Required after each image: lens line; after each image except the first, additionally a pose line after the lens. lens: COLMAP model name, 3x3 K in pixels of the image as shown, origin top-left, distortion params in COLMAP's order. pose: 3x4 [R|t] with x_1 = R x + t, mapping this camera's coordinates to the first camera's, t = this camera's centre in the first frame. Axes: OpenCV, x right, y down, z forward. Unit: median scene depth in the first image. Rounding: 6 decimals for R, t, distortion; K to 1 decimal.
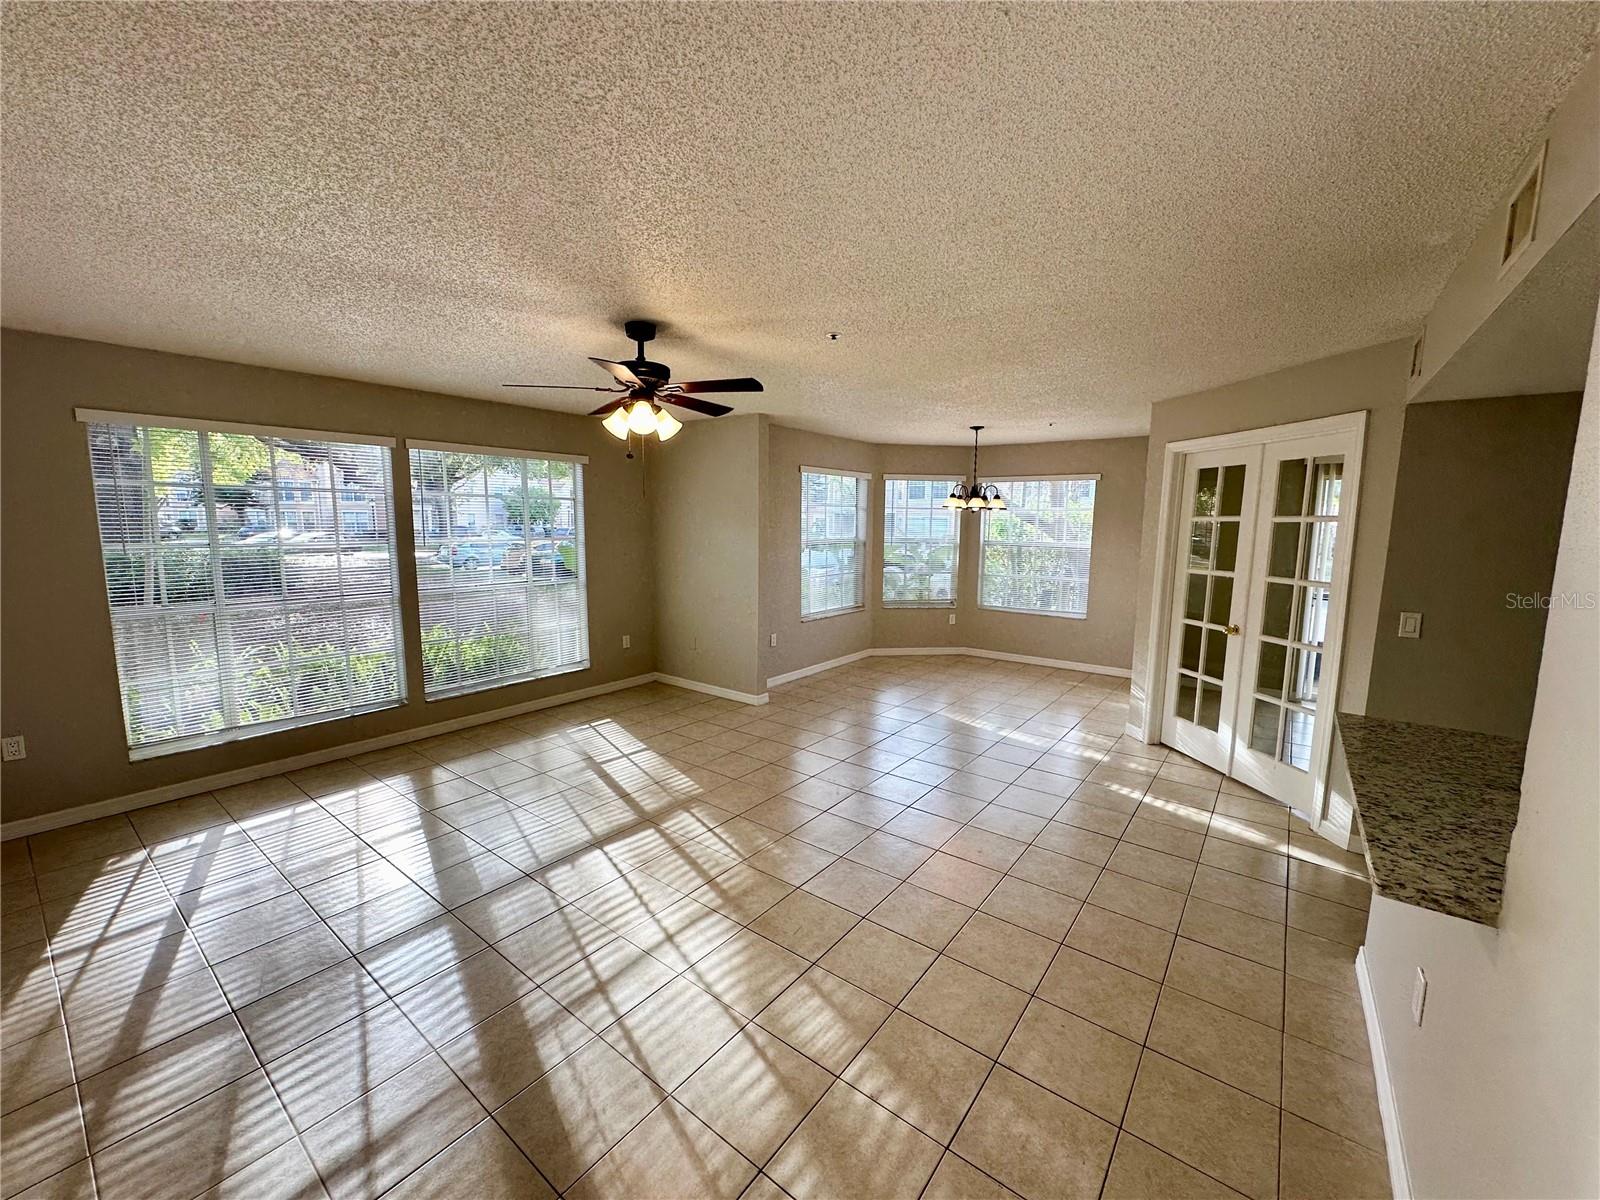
lens RADIAL K [[635.5, 0, 800.0], [0, 635.5, 600.0], [0, 0, 1]] dist [0.000676, 0.000009]
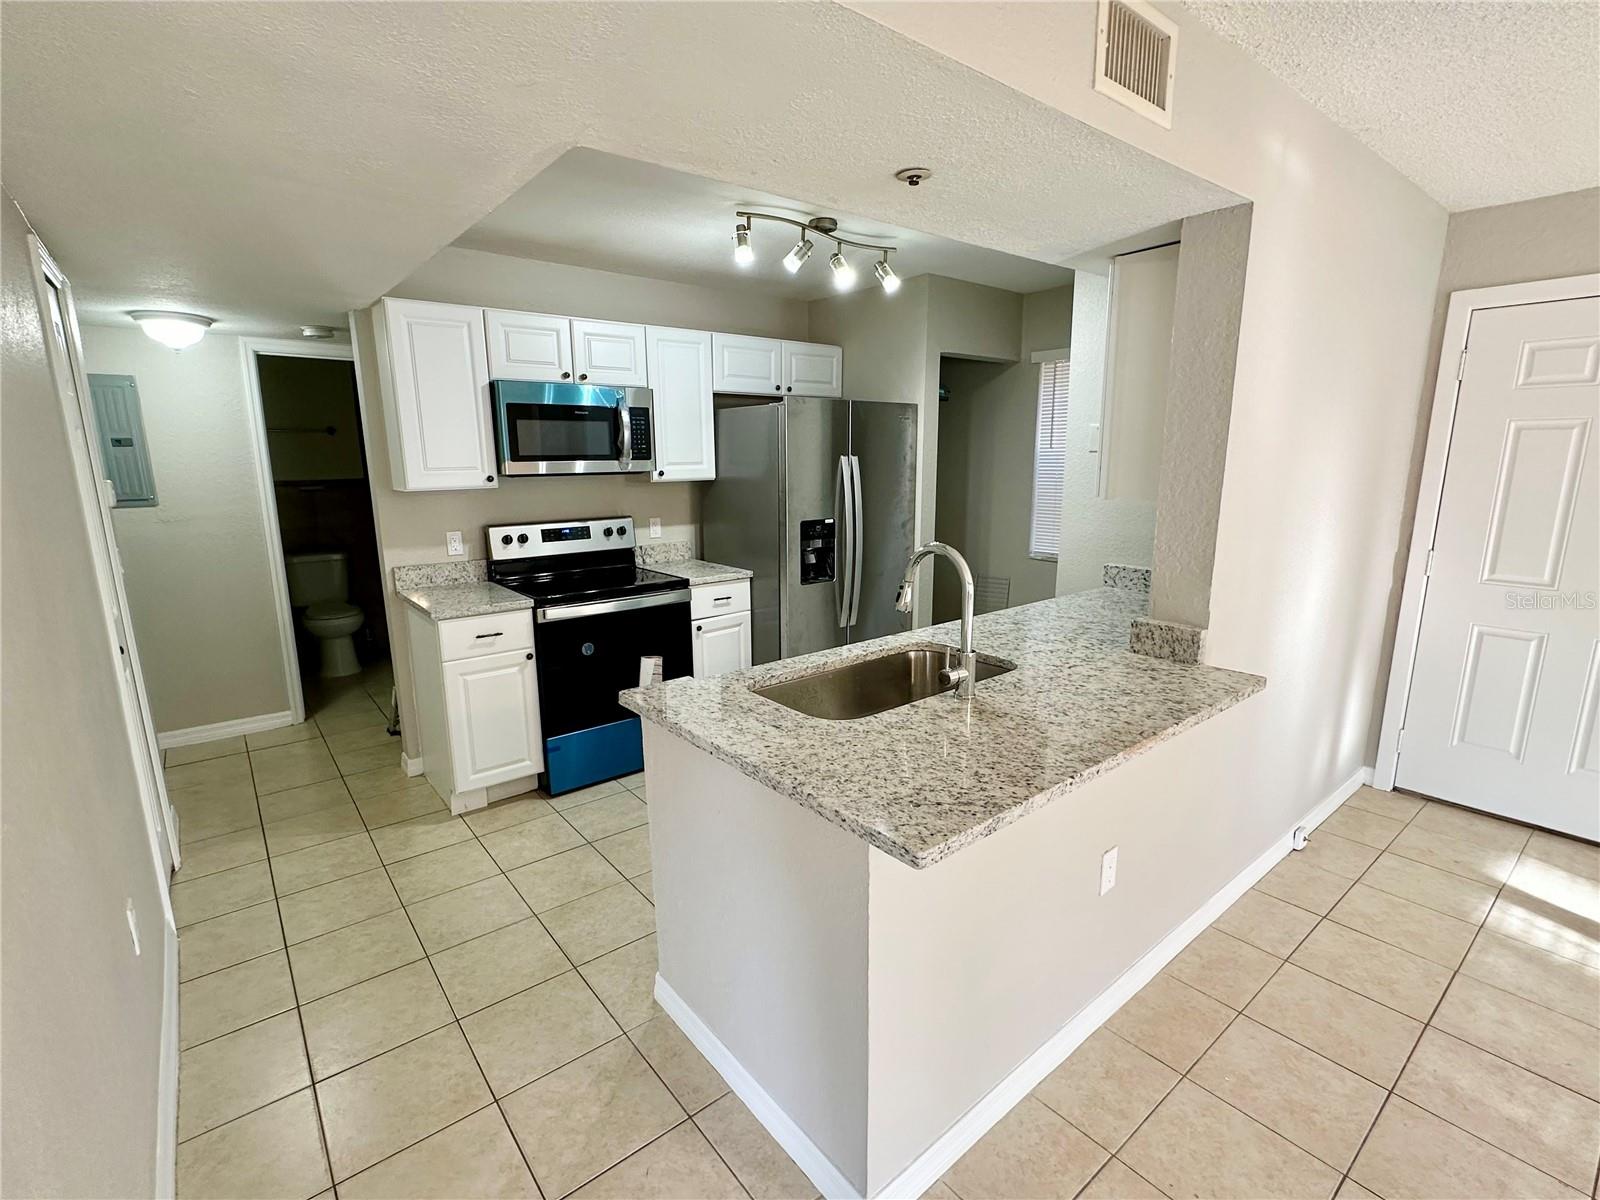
lens RADIAL K [[739.6, 0, 800.0], [0, 739.6, 600.0], [0, 0, 1]] dist [-0.003054, 0.000266]
pose [[-0.973075, -0.054053, 0.224059, 0.652019], [0.020985, 0.947298, 0.319665, -0.112012], [-0.229530, 0.315760, -0.920658, 1.126840]]
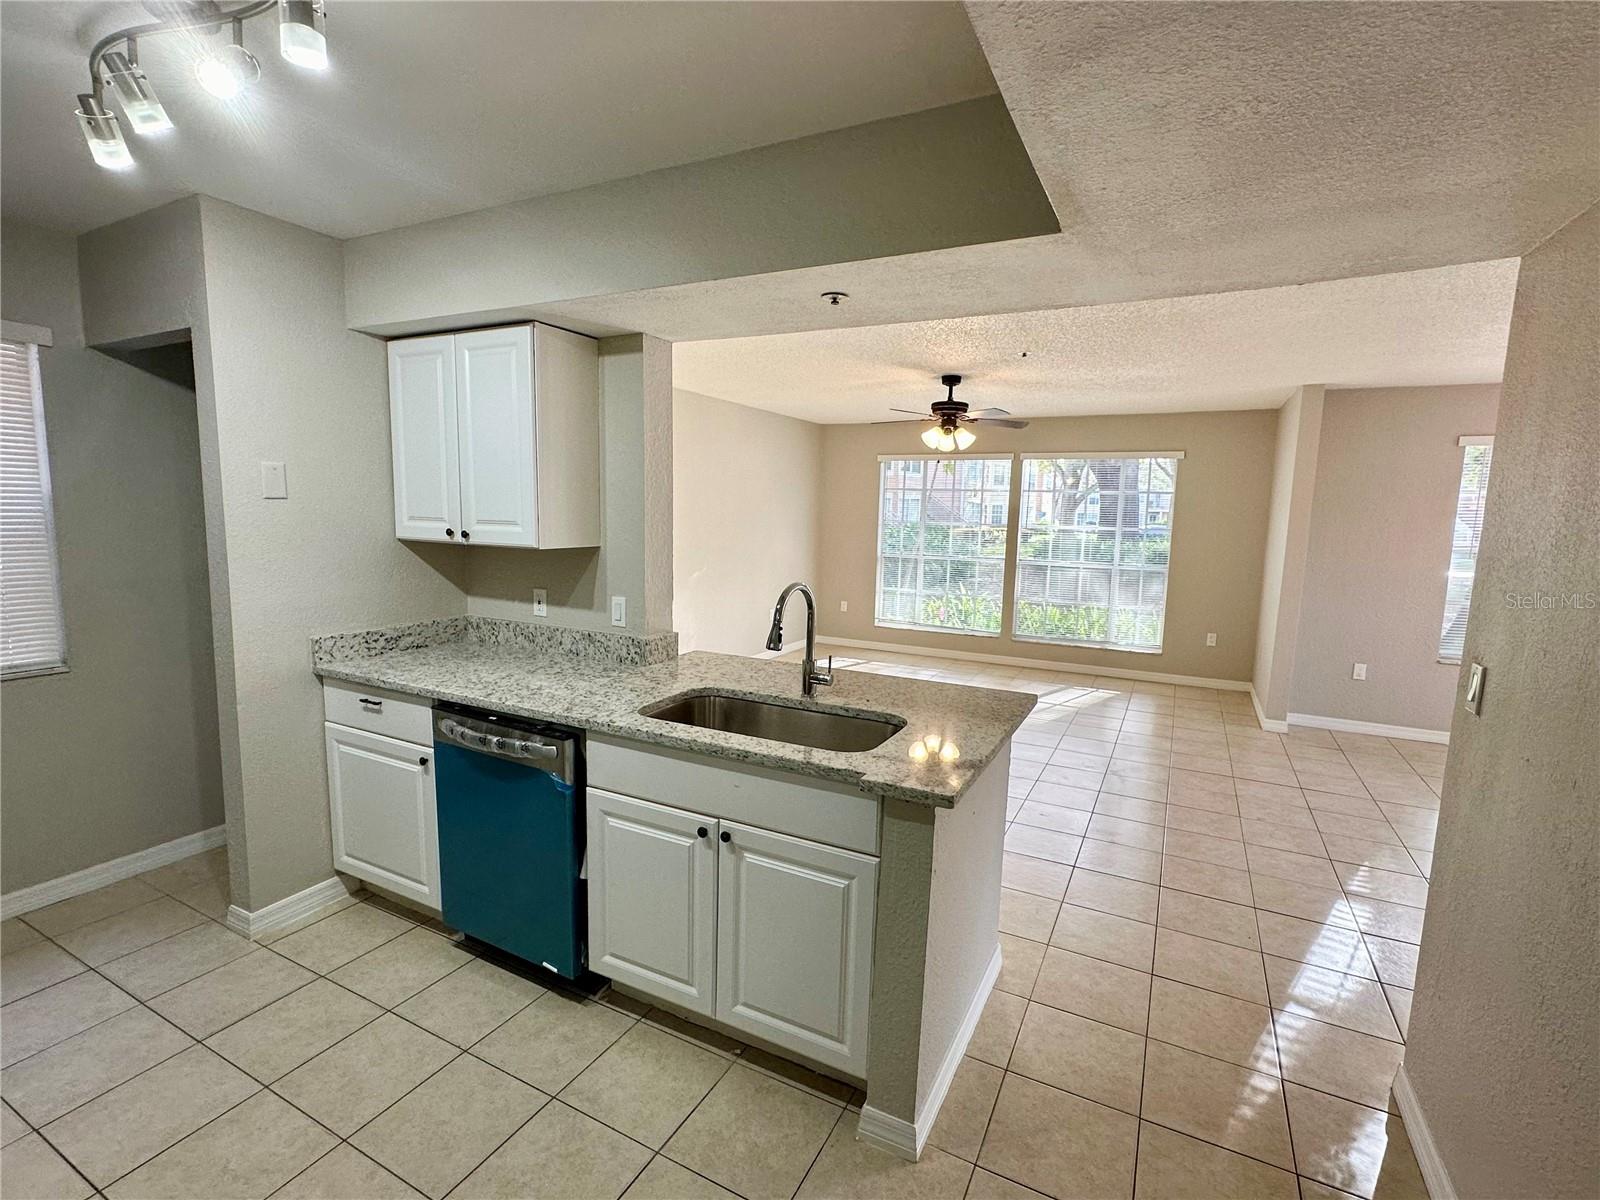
lens RADIAL K [[739.6, 0, 800.0], [0, 739.6, 600.0], [0, 0, 1]] dist [-0.003054, 0.000266]
pose [[0.169504, 0.111969, -0.979148, 1.448244], [-0.145756, 0.985447, 0.087457, -0.002884], [0.974691, 0.127892, 0.183358, 0.358704]]
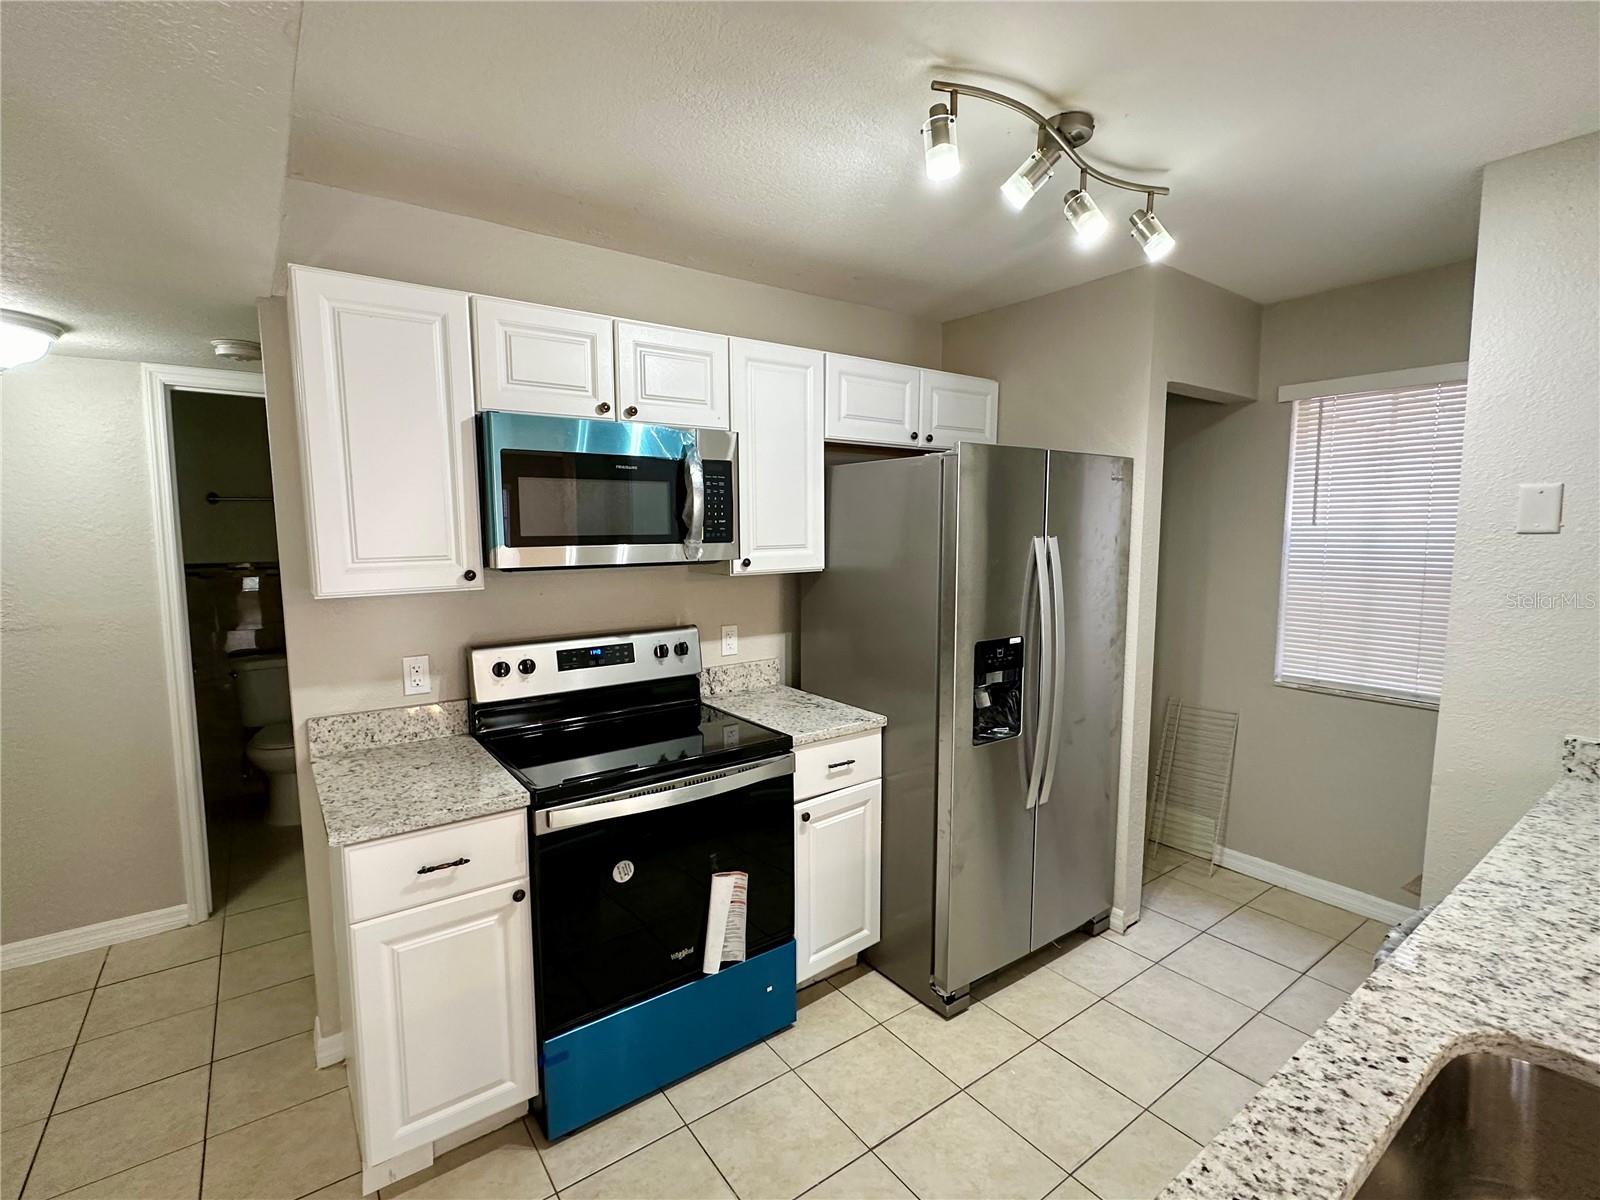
lens RADIAL K [[739.6, 0, 800.0], [0, 739.6, 600.0], [0, 0, 1]] dist [-0.003054, 0.000266]
pose [[-0.959586, -0.039878, 0.278575, 0.903061], [0.025406, 0.973591, 0.226881, -0.058613], [-0.280266, 0.224789, -0.933231, 0.681667]]
